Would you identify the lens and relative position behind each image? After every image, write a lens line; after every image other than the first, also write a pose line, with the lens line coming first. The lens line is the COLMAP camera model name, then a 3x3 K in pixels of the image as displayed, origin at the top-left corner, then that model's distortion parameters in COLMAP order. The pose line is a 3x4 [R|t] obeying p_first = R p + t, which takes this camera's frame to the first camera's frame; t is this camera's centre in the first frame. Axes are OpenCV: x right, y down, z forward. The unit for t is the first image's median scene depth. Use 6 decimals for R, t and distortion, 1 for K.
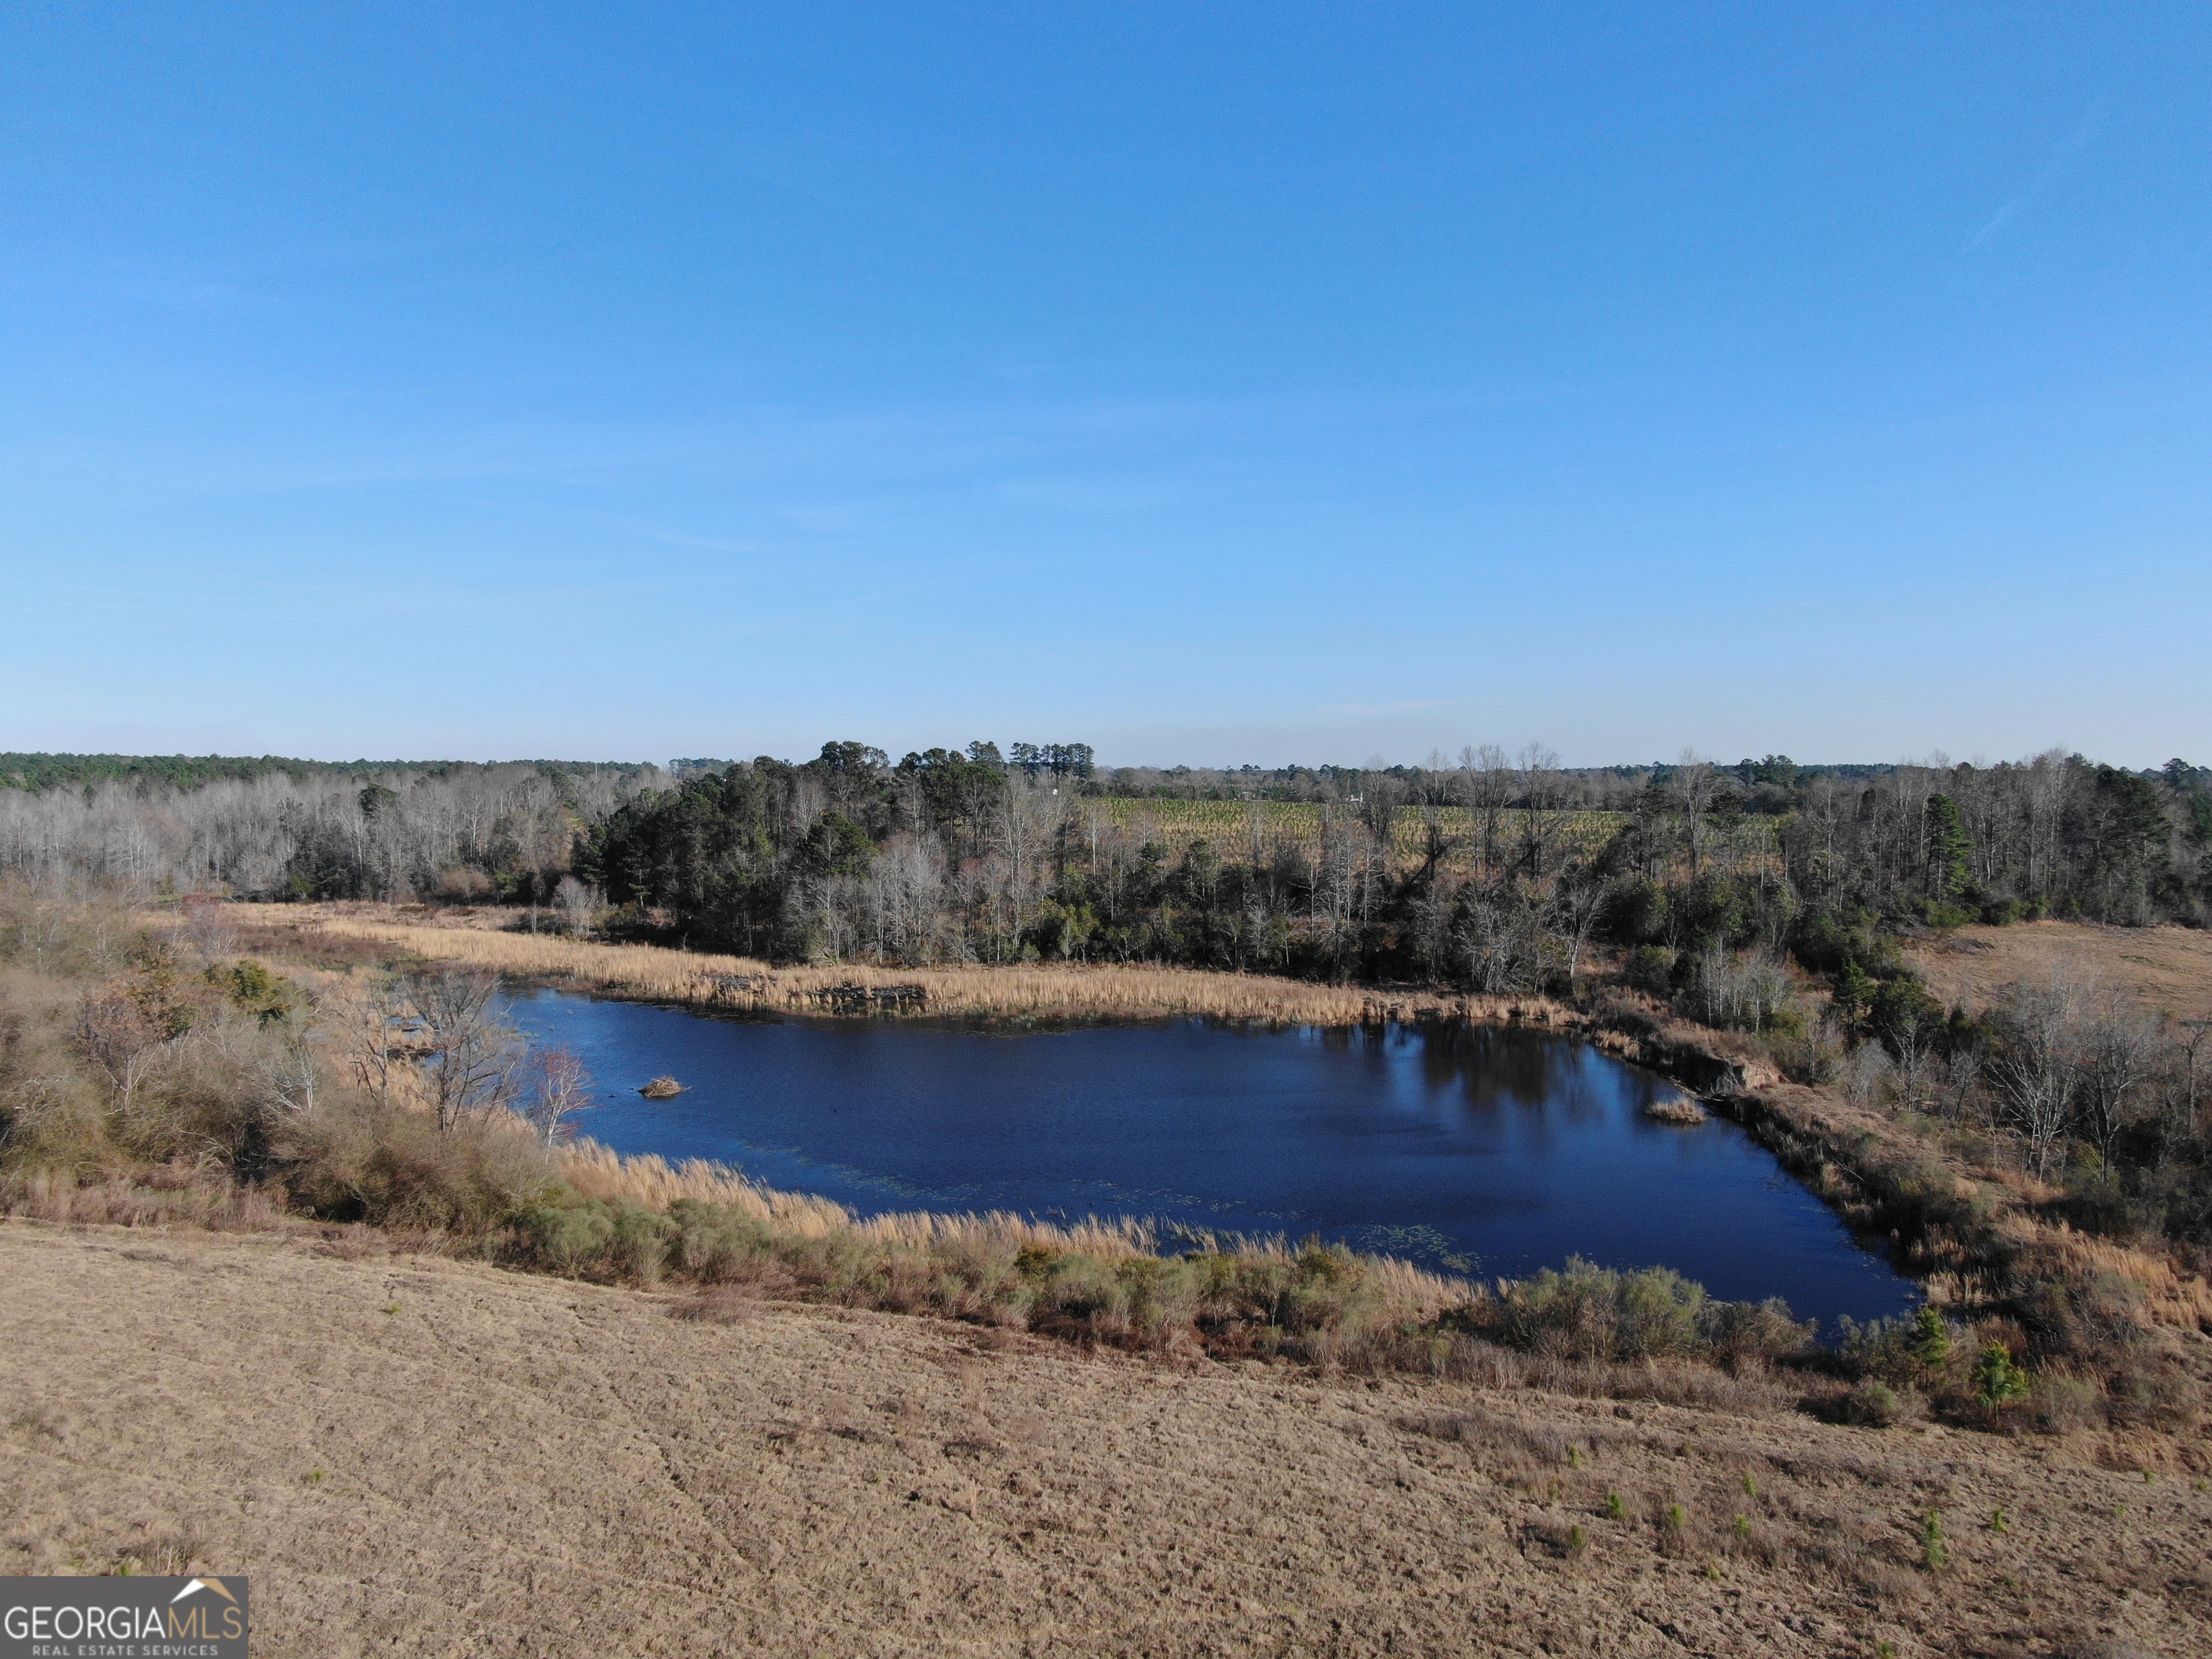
lens RADIAL K [[1574.3, 0, 1106.0], [0, 1574.3, 829.5], [0, 0, 1]] dist [-0.003060, -0.008202]
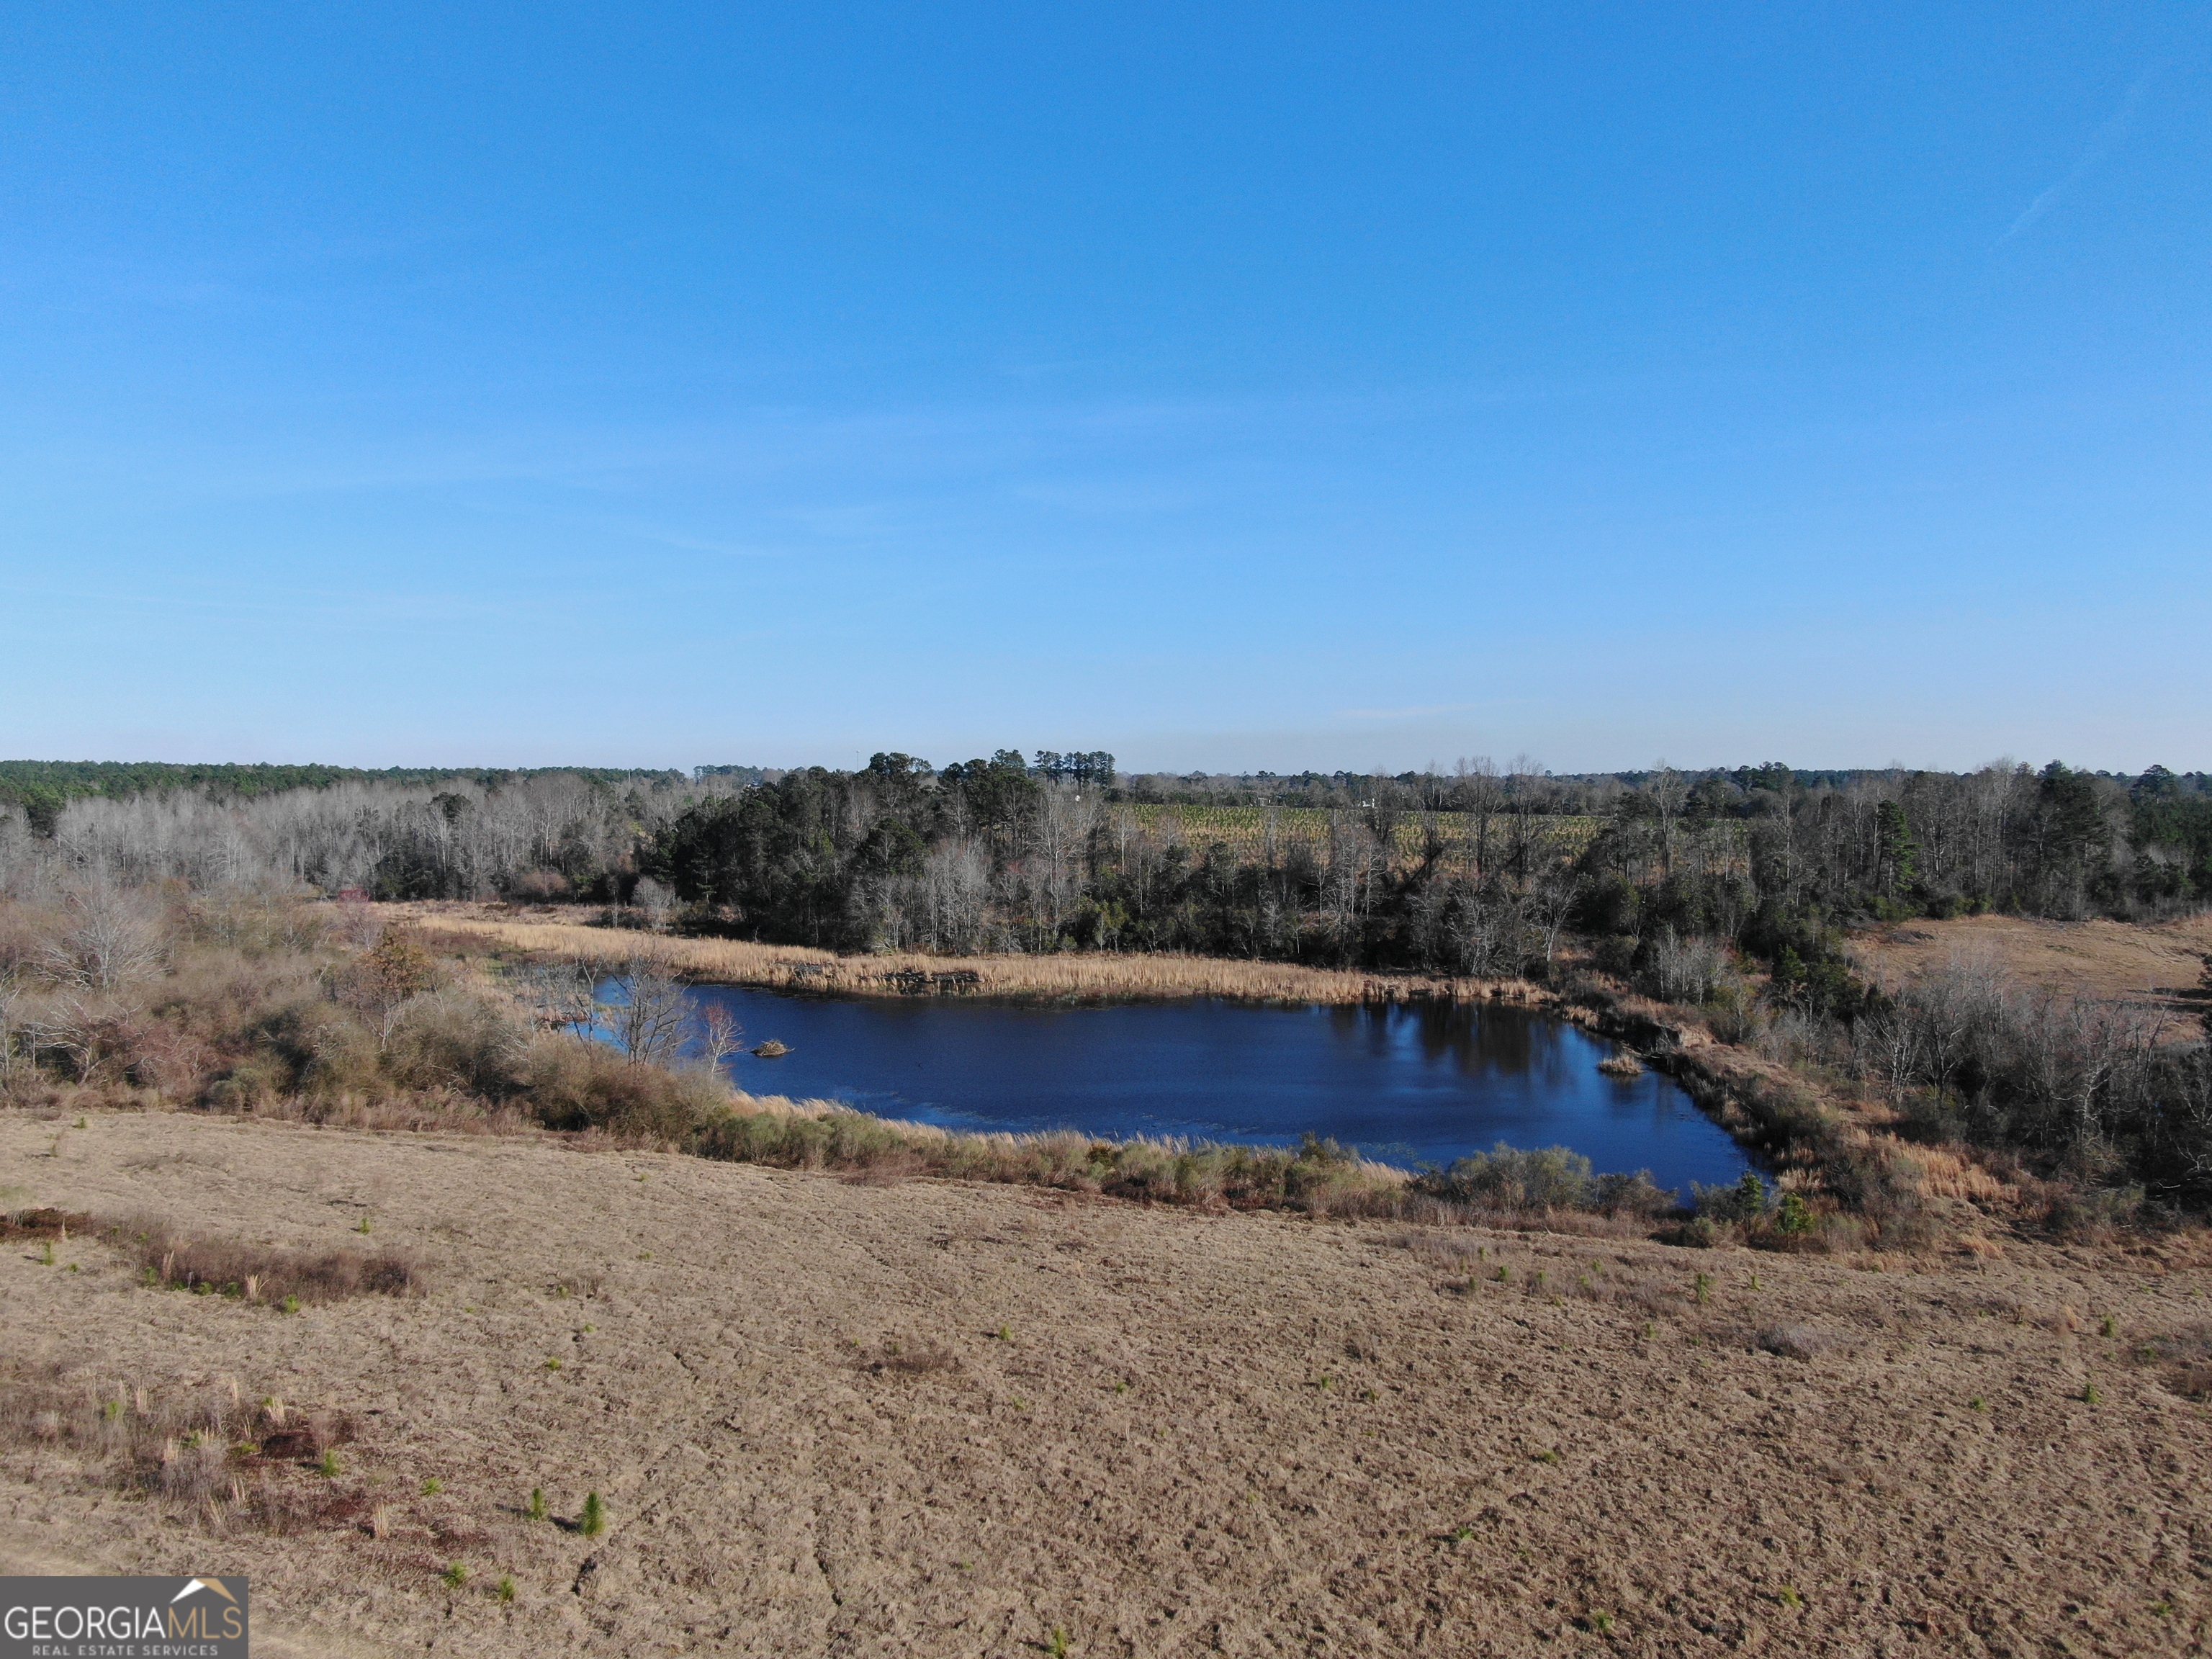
lens RADIAL K [[1574.3, 0, 1106.0], [0, 1574.3, 829.5], [0, 0, 1]] dist [-0.003060, -0.008202]
pose [[0.999949, -0.001012, -0.010046, -0.009697], [0.000977, 0.999994, -0.003449, 0.001250], [0.010050, 0.003439, 0.999944, -0.115611]]
